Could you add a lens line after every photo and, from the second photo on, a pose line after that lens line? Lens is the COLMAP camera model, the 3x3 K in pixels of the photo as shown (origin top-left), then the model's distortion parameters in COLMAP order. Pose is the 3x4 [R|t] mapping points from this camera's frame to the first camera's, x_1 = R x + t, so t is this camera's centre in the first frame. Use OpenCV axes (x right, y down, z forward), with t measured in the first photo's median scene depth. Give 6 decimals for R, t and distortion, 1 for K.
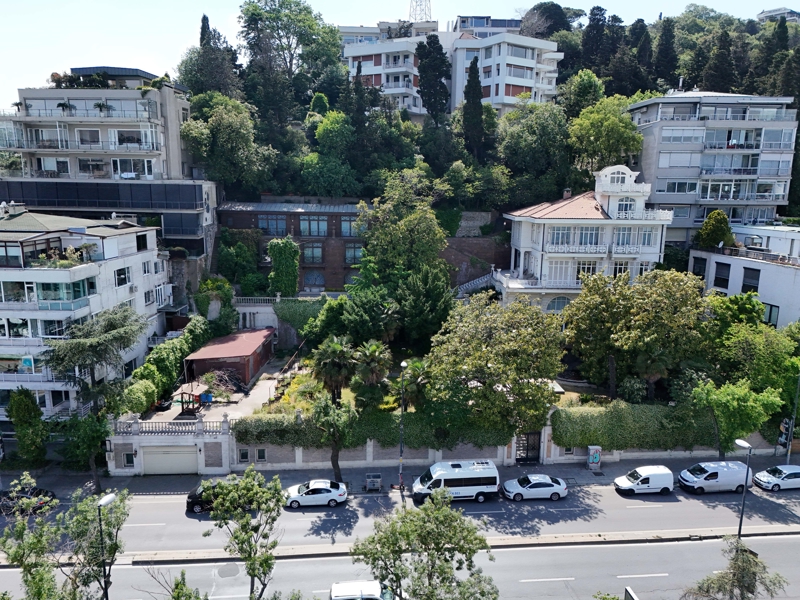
lens RADIAL K [[582.8, 0, 400.0], [0, 582.8, 300.0], [0, 0, 1]] dist [0.050699, -0.004884]
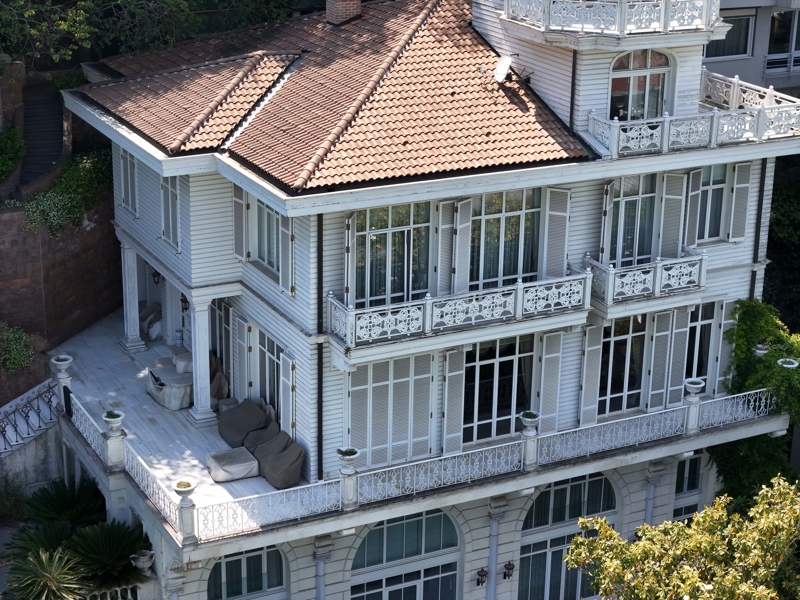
lens RADIAL K [[1583.1, 0, 400.0], [0, 1583.1, 300.0], [0, 0, 1]] dist [-0.191672, 0.064026]
pose [[0.886158, -0.152642, 0.437521, 0.022528], [0.081295, 0.980756, 0.177510, -0.179117], [-0.456197, -0.121733, 0.881513, 0.457244]]
